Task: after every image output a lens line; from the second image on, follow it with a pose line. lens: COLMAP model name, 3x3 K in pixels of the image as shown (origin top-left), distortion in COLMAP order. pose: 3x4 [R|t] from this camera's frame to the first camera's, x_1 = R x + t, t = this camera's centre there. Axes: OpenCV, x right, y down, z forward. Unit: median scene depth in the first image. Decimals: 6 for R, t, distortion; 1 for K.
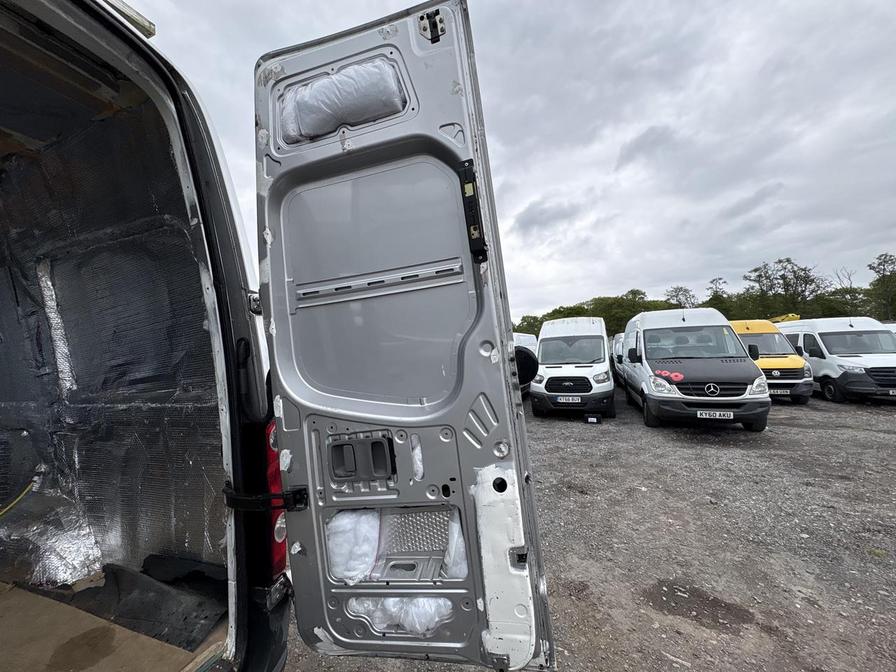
lens RADIAL K [[355.5, 0, 448.9], [0, 355.5, 334.3], [0, 0, 1]] dist [0.000614, -0.000223]
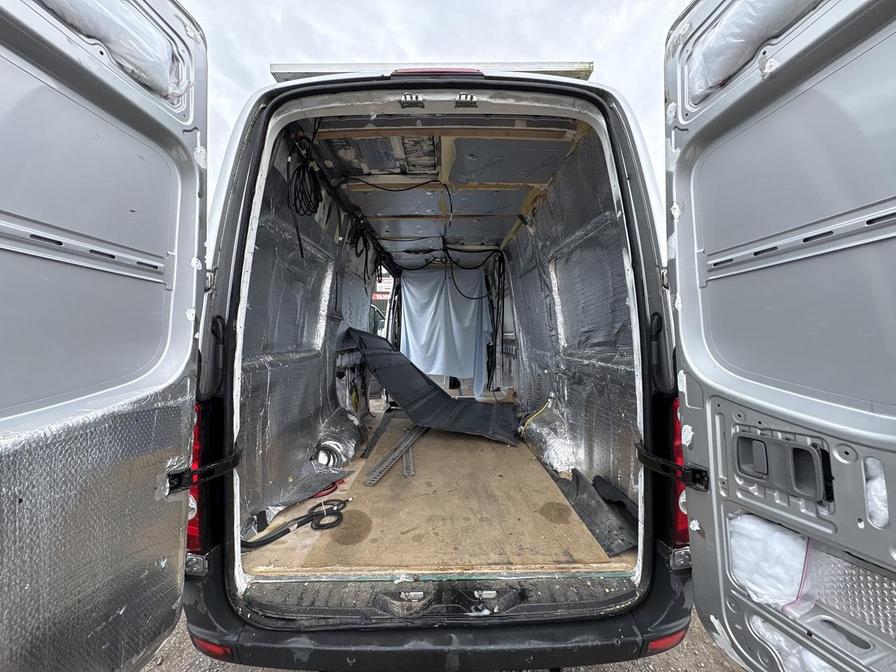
lens RADIAL K [[355.5, 0, 448.9], [0, 355.5, 334.3], [0, 0, 1]] dist [0.000614, -0.000223]
pose [[0.368113, 0.055460, -0.928126, 0.205392], [0.025453, 0.997244, 0.069685, -0.016342], [0.929433, -0.049275, 0.365687, 0.025828]]
